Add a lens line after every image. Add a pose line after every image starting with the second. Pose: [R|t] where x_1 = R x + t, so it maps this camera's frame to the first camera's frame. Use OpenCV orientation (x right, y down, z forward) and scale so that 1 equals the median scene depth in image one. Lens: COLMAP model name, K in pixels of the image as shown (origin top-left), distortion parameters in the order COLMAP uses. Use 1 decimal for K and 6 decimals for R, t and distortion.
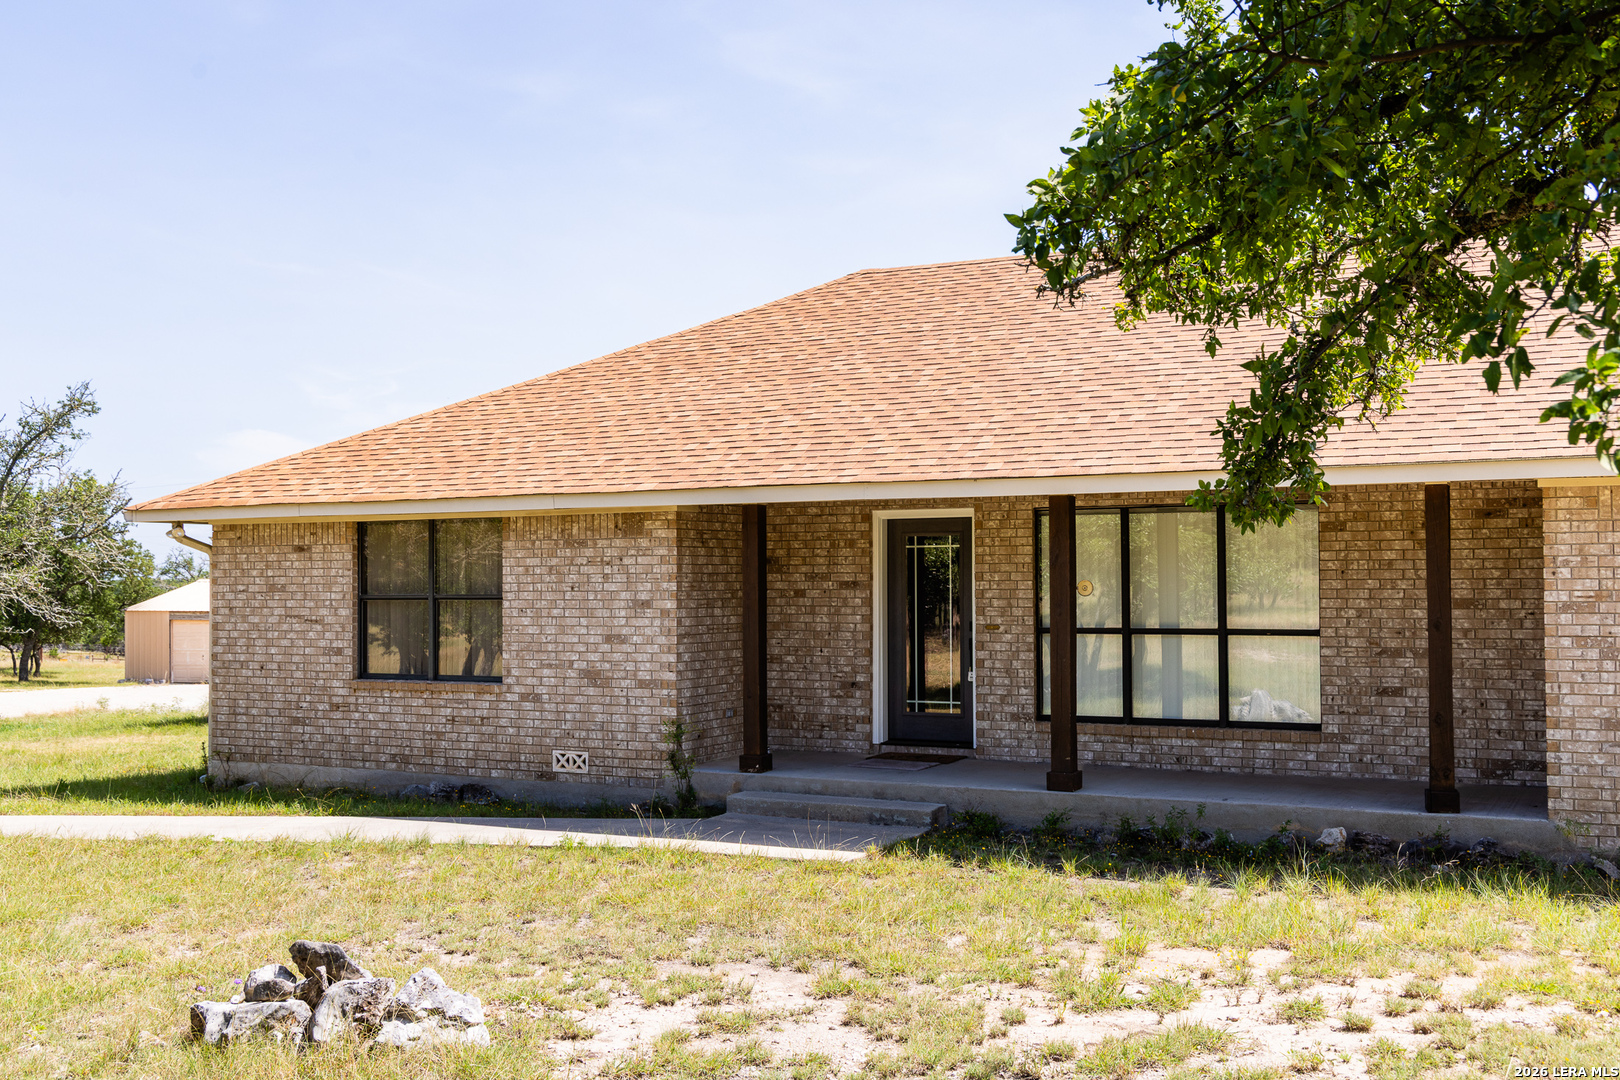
lens RADIAL K [[1678.7, 0, 811.7], [0, 1678.7, 541.6], [0, 0, 1]] dist [-0.014756, 0.000000]
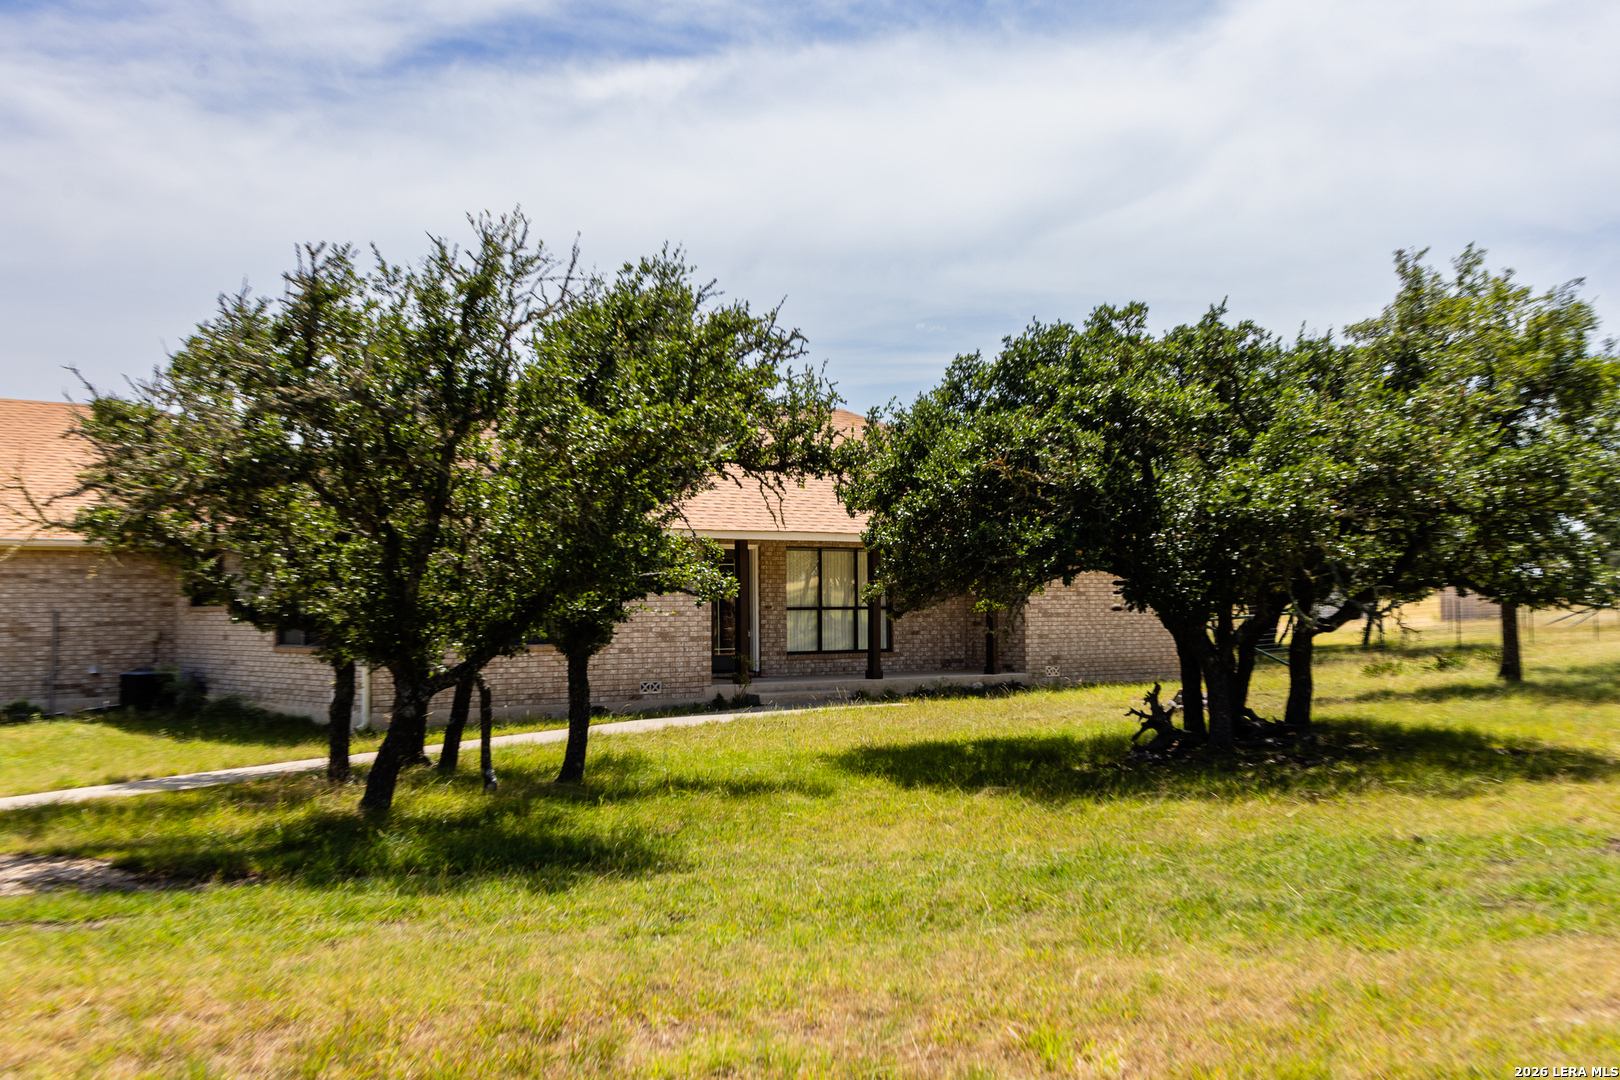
lens RADIAL K [[1742.2, 0, 809.1], [0, 1742.2, 542.5], [0, 0, 1]] dist [0.006351, 0.000000]
pose [[0.396178, 0.035578, 0.917484, -1.724356], [-0.017614, 0.999360, -0.031147, 0.038609], [-0.918005, -0.003821, 0.396551, 0.167057]]
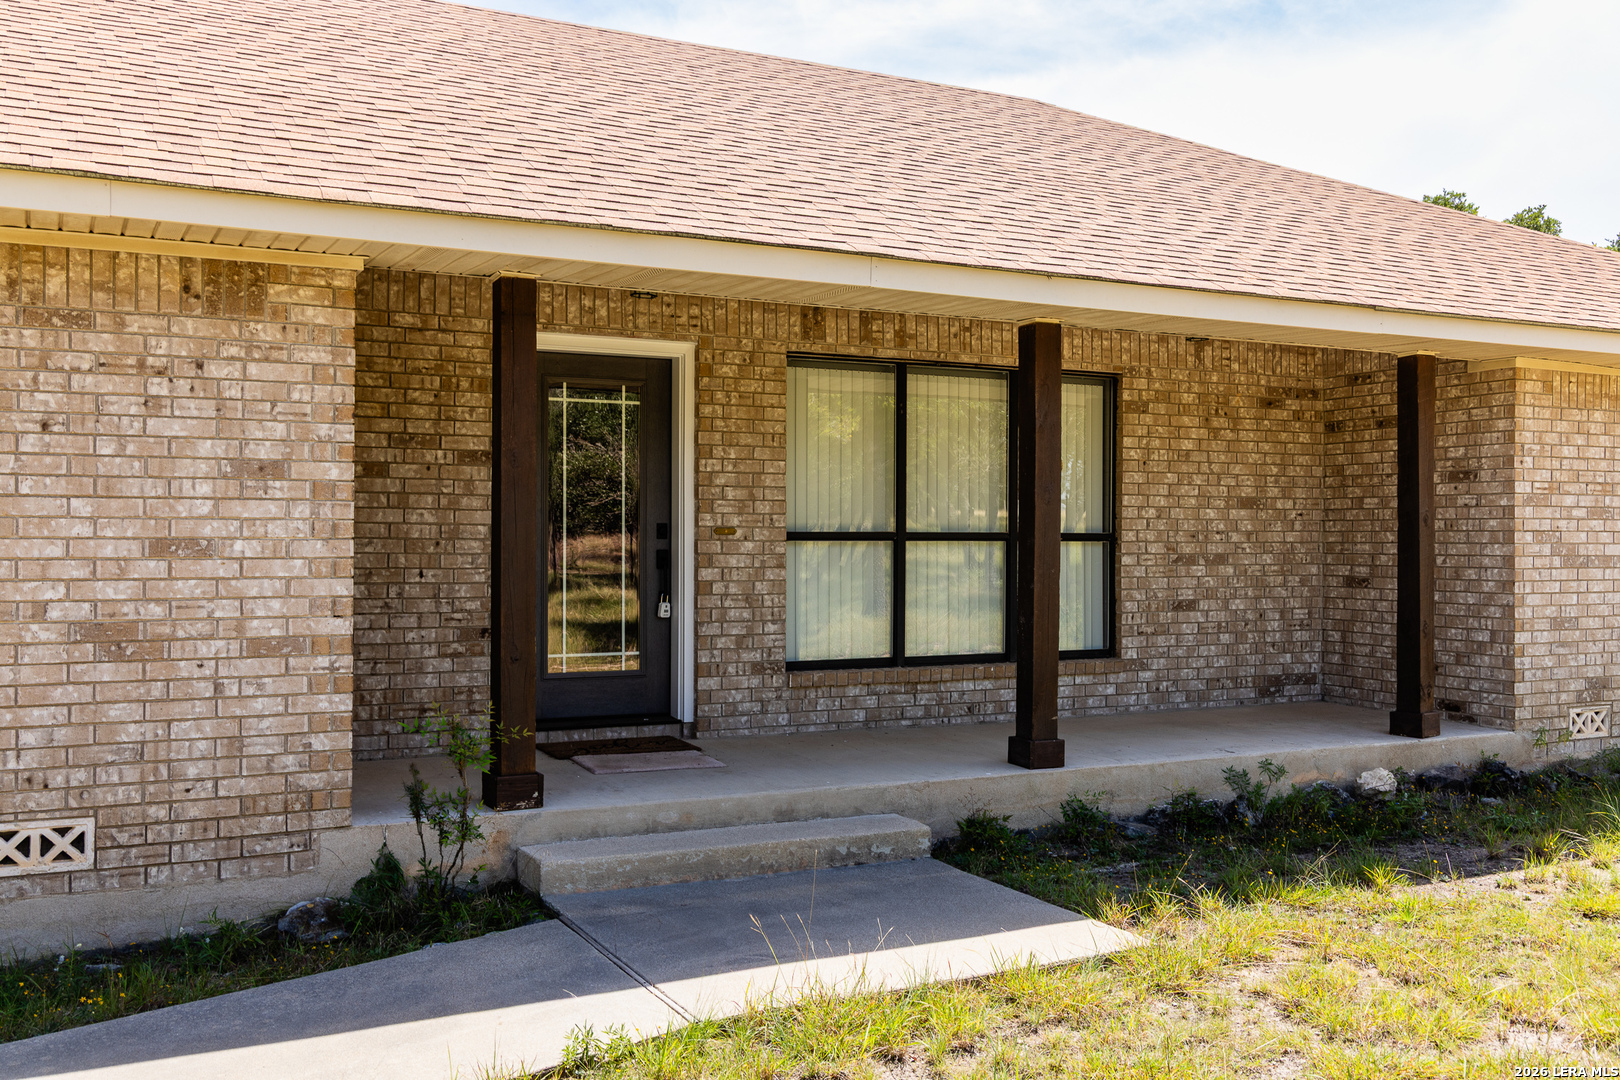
lens RADIAL K [[1477.2, 0, 815.7], [0, 1477.2, 539.7], [0, 0, 1]] dist [0.003854, 0.000000]
pose [[0.574733, 0.007054, 0.818311, -0.338339], [-0.024908, 0.999650, 0.008877, 0.048889], [-0.817962, -0.025485, 0.574708, 0.652097]]
